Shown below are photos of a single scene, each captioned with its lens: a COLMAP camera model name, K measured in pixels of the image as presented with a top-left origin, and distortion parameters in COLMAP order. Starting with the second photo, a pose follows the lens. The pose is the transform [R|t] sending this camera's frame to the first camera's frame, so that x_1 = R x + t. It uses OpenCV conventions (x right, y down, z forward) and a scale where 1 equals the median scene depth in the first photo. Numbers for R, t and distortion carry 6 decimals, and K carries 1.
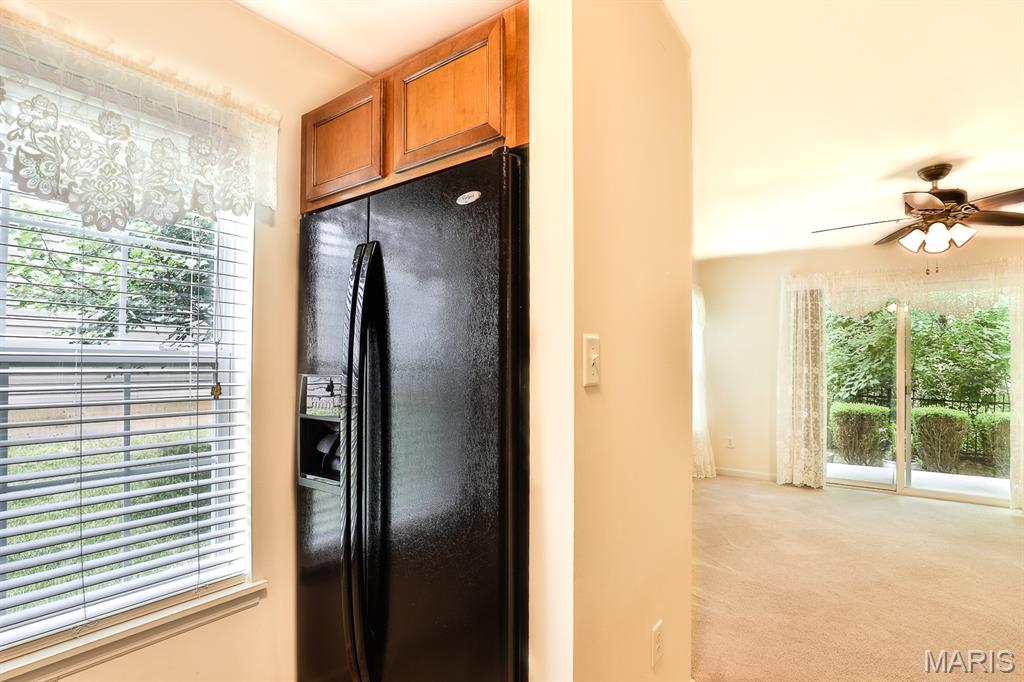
lens RADIAL K [[496.6, 0, 530.9], [0, 496.6, 338.8], [0, 0, 1]] dist [-0.042211, 0.000624]
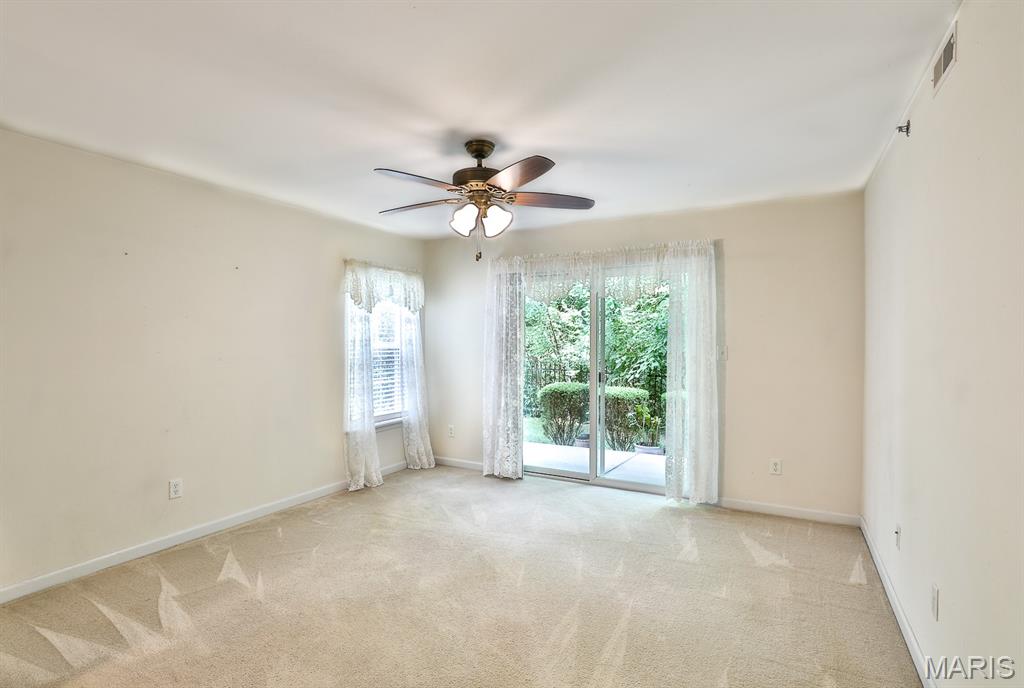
lens RADIAL K [[510.0, 0, 513.0], [0, 510.0, 338.8], [0, 0, 1]] dist [-0.004465, -0.000001]
pose [[0.993071, 0.003340, 0.117466, 0.458926], [-0.009565, 0.998577, 0.052472, -0.023880], [-0.117123, -0.053232, 0.991690, 0.016269]]
